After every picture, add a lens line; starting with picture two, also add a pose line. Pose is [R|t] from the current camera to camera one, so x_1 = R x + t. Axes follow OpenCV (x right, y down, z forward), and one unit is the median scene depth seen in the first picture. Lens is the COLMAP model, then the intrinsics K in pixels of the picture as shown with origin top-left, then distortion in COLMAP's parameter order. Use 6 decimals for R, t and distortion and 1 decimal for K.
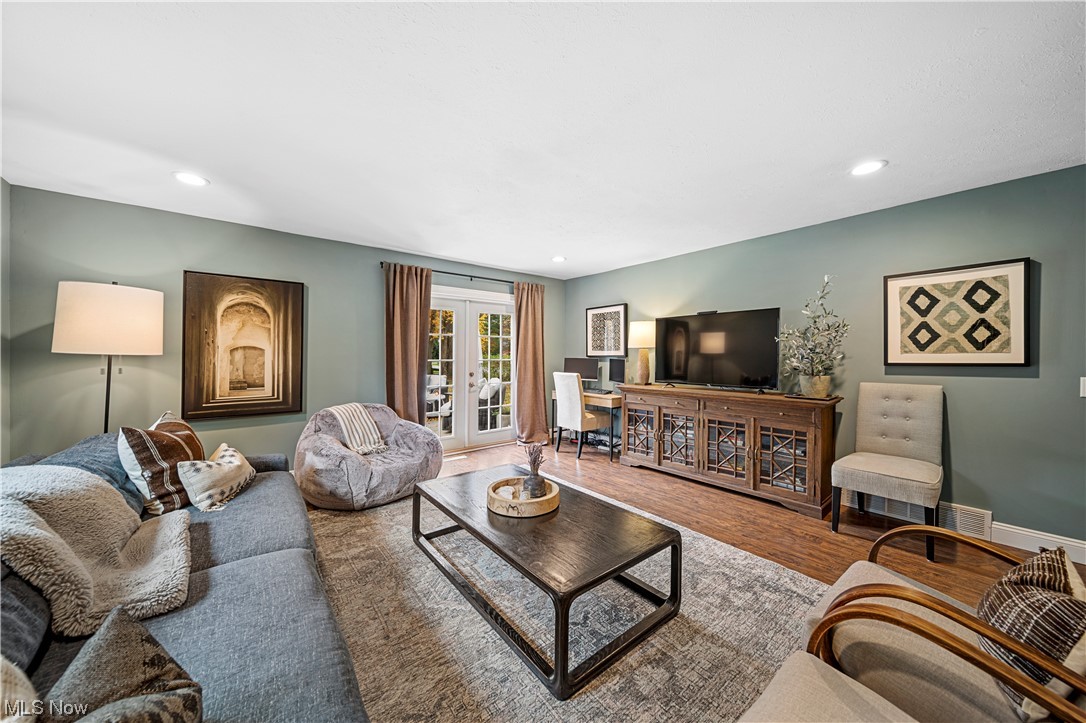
lens RADIAL K [[379.4, 0, 543.3], [0, 379.4, 350.8], [0, 0, 1]] dist [-0.002688, -0.000257]
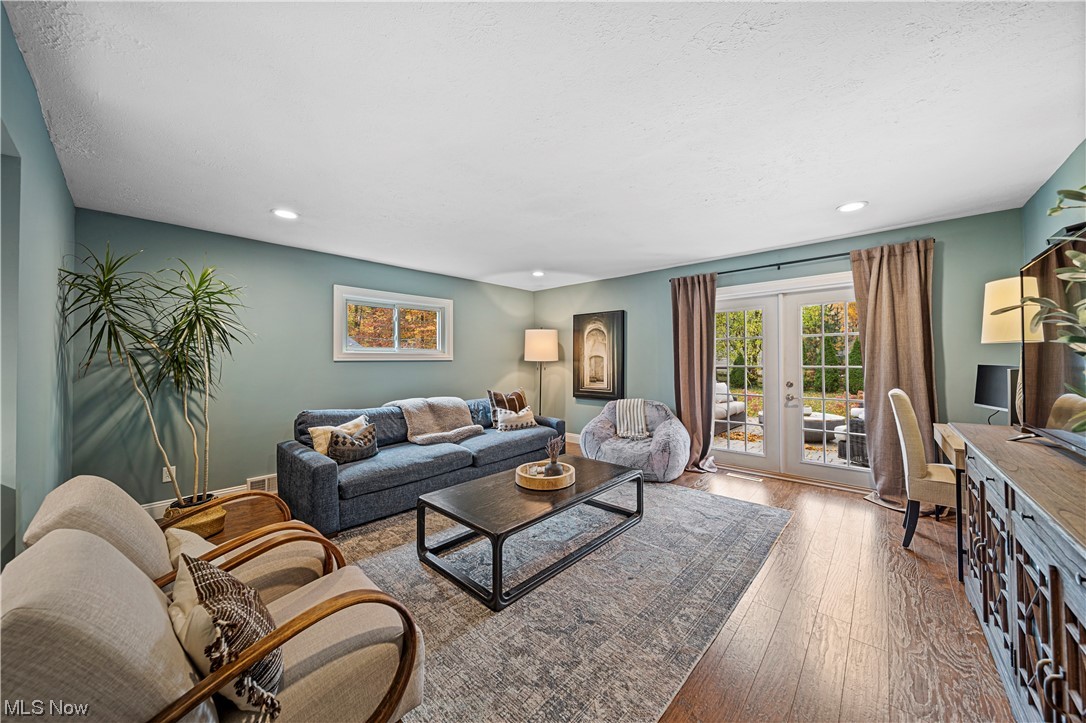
lens RADIAL K [[379.4, 0, 543.3], [0, 379.4, 350.8], [0, 0, 1]] dist [-0.002688, -0.000257]
pose [[0.142661, -0.027188, -0.989398, 0.763522], [0.013684, 0.999581, -0.025495, 0.005796], [0.989677, -0.009902, 0.142973, 0.533887]]
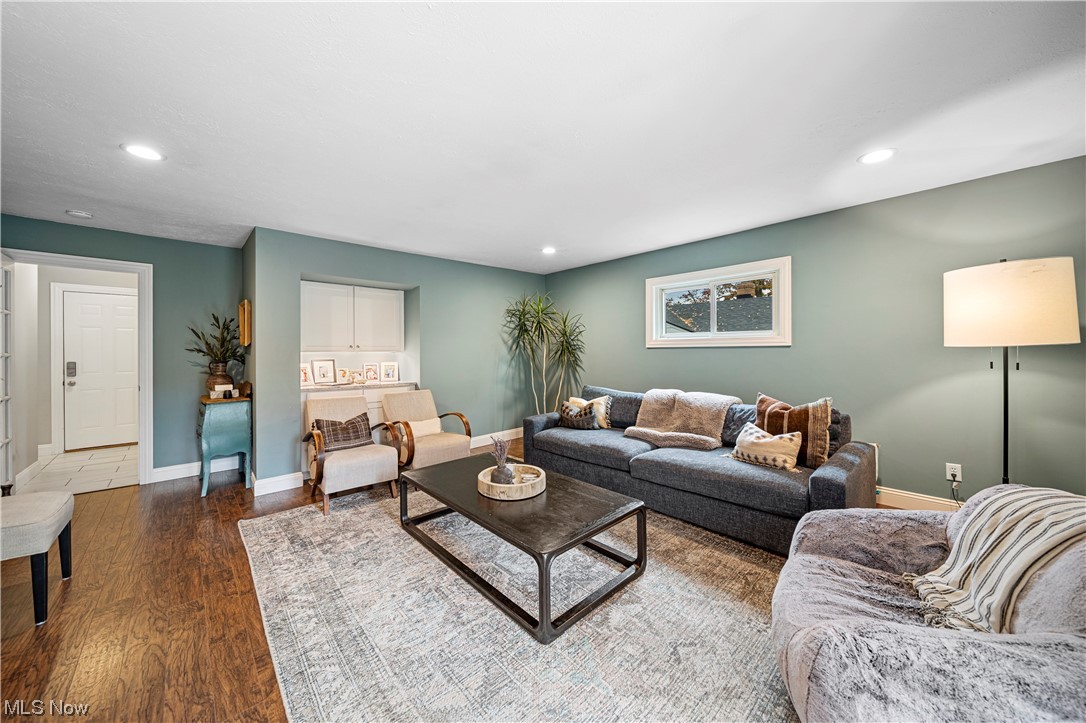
lens RADIAL K [[379.4, 0, 543.3], [0, 379.4, 350.8], [0, 0, 1]] dist [-0.002688, -0.000257]
pose [[-0.997287, 0.007580, -0.073225, -0.044666], [0.008016, 0.999952, -0.005655, 0.013251], [0.073179, -0.006226, -0.997299, 1.354363]]
